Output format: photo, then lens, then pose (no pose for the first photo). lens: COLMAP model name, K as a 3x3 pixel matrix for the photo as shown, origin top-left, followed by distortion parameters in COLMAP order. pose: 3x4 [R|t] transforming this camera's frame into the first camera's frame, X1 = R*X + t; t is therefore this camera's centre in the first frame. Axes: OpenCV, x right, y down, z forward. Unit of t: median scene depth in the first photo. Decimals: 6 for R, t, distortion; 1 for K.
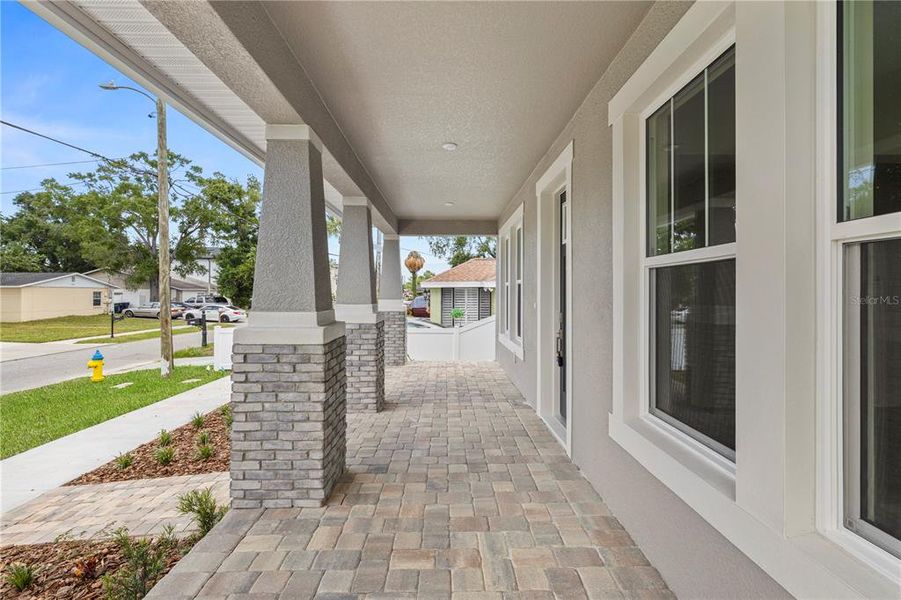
lens RADIAL K [[383.6, 0, 450.7], [0, 383.6, 296.5], [0, 0, 1]] dist [-0.000620, 0.000032]
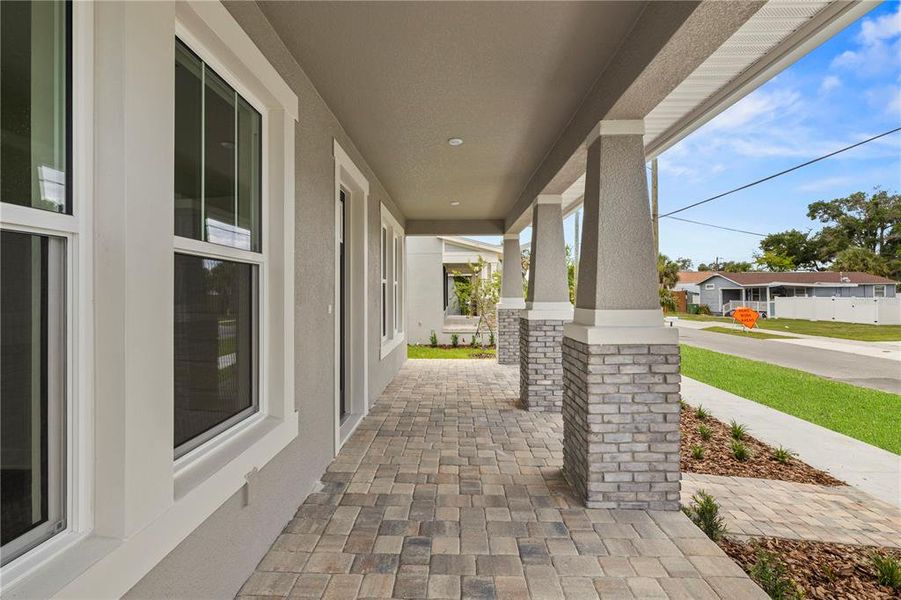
lens RADIAL K [[383.6, 0, 450.2], [0, 383.6, 296.4], [0, 0, 1]] dist [-0.000620, 0.000032]
pose [[-0.999679, 0.001112, 0.025298, -0.013044], [0.001351, 0.999955, 0.009405, -0.007405], [-0.025287, 0.009437, -0.999636, 1.967781]]
